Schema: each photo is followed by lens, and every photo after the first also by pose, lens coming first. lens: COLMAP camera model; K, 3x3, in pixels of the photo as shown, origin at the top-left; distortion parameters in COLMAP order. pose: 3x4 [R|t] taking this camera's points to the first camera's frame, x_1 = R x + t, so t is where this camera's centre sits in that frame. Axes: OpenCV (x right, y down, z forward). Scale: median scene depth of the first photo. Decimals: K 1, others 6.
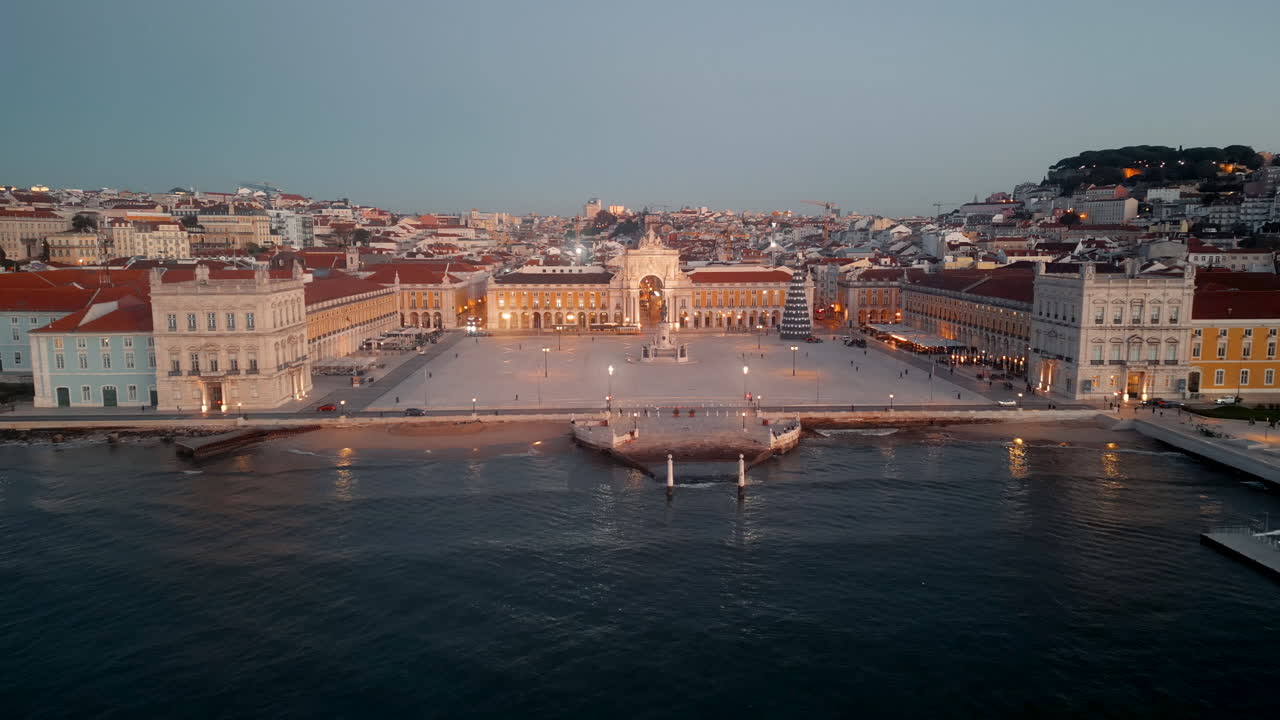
lens RADIAL K [[947.0, 0, 640.0], [0, 947.0, 360.0], [0, 0, 1]] dist [0.002090, -0.002984]
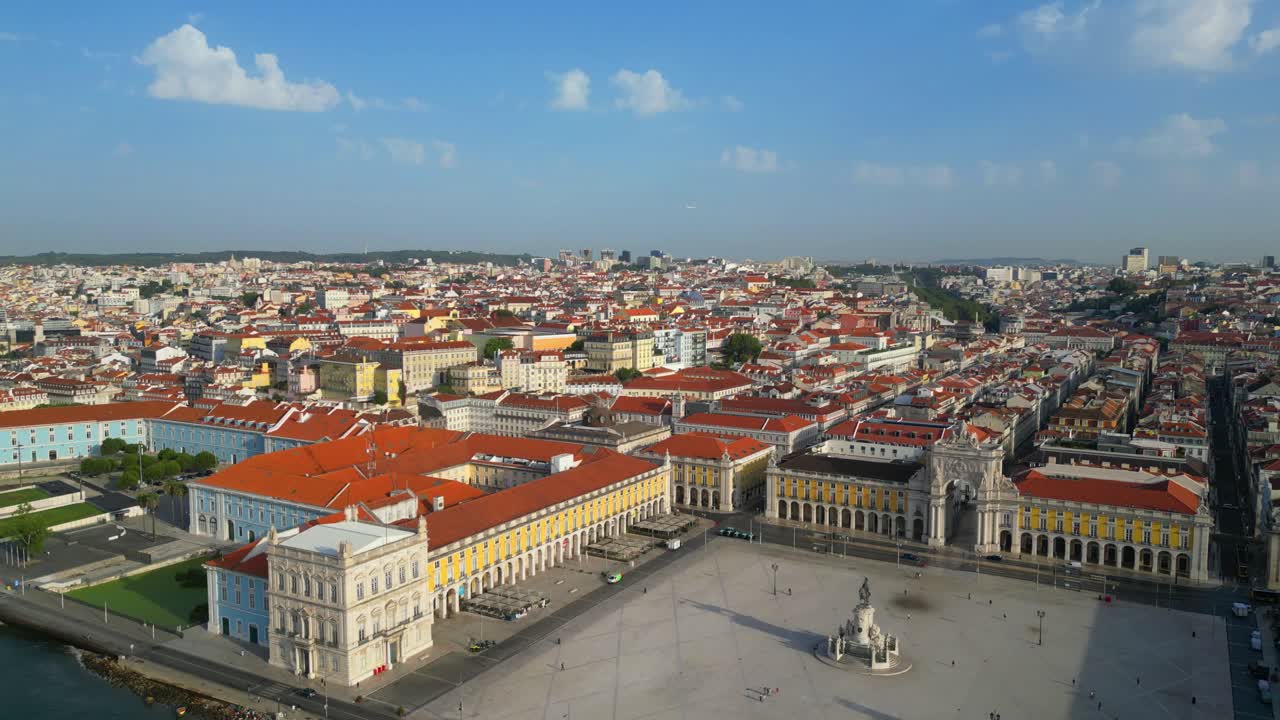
lens RADIAL K [[915.5, 0, 610.5], [0, 915.5, 361.0], [0, 0, 1]] dist [0.043506, -0.000686]
pose [[0.833697, 0.045033, -0.550384, 0.168786], [-0.065339, 0.997712, -0.017339, -0.140547], [0.548344, 0.050417, 0.834732, 0.172987]]
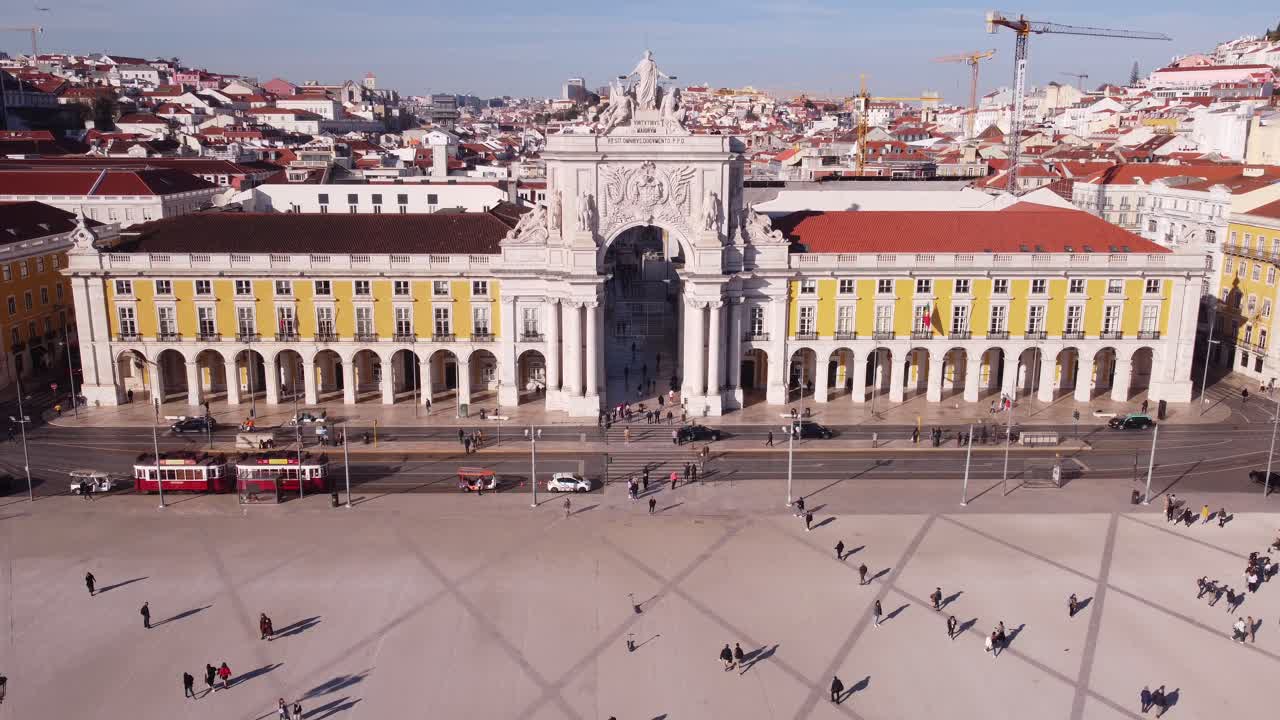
lens RADIAL K [[1001.2, 0, 640.0], [0, 1001.2, 360.0], [0, 0, 1]] dist [0.000633, -0.011966]
pose [[0.999943, 0.005796, 0.008921, 0.007650], [-0.006642, 0.995167, 0.097967, -0.071137], [-0.008310, -0.098021, 0.995150, 0.628134]]
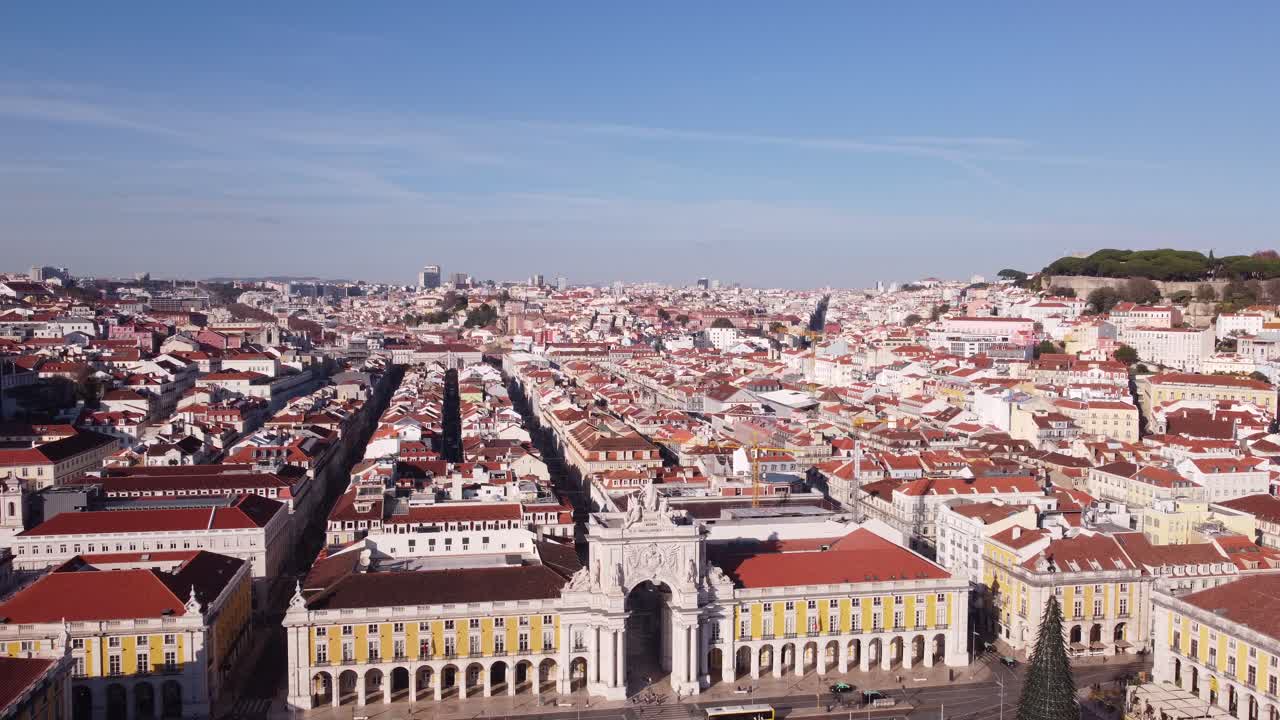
lens RADIAL K [[1001.2, 0, 640.0], [0, 1001.2, 360.0], [0, 0, 1]] dist [0.000633, -0.011966]
pose [[0.986721, -0.001794, 0.162416, -0.066665], [0.012782, 0.997696, -0.066635, -0.149513], [-0.161922, 0.067826, 0.984470, 0.450422]]
